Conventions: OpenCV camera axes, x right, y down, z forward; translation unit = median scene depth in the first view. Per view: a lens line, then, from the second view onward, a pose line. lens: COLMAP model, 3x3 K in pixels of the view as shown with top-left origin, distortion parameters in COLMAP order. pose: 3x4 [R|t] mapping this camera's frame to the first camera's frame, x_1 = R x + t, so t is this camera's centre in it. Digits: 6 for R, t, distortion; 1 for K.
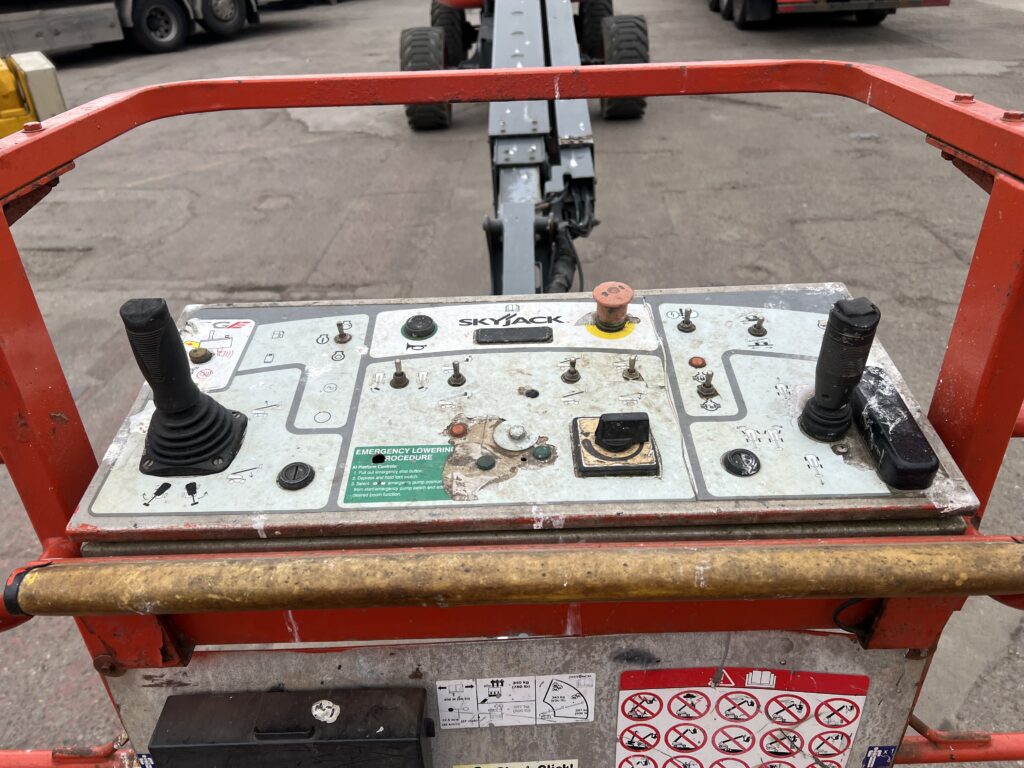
lens RADIAL K [[776.3, 0, 513.2], [0, 776.3, 383.6], [0, 0, 1]] dist [0.010579, -0.087627]
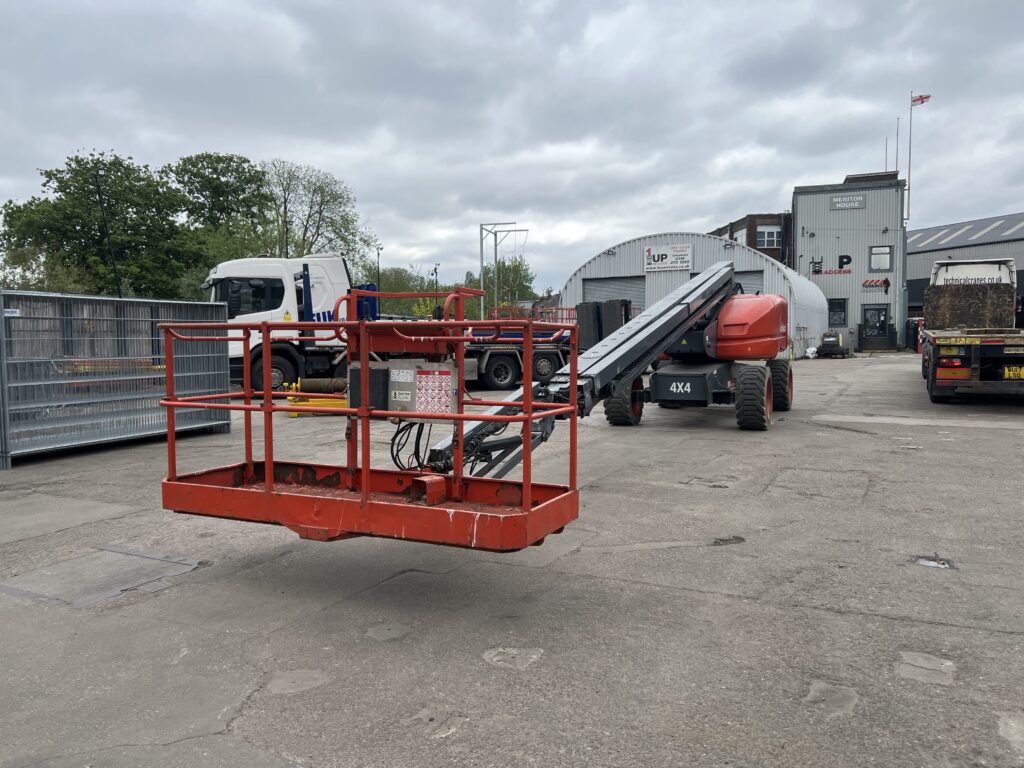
lens RADIAL K [[776.3, 0, 513.2], [0, 776.3, 383.6], [0, 0, 1]] dist [0.010579, -0.087627]
pose [[0.902707, 0.035238, -0.428810, 3.368343], [-0.229829, 0.882029, -0.411342, 2.732292], [0.363728, 0.469875, 0.804313, -3.531967]]
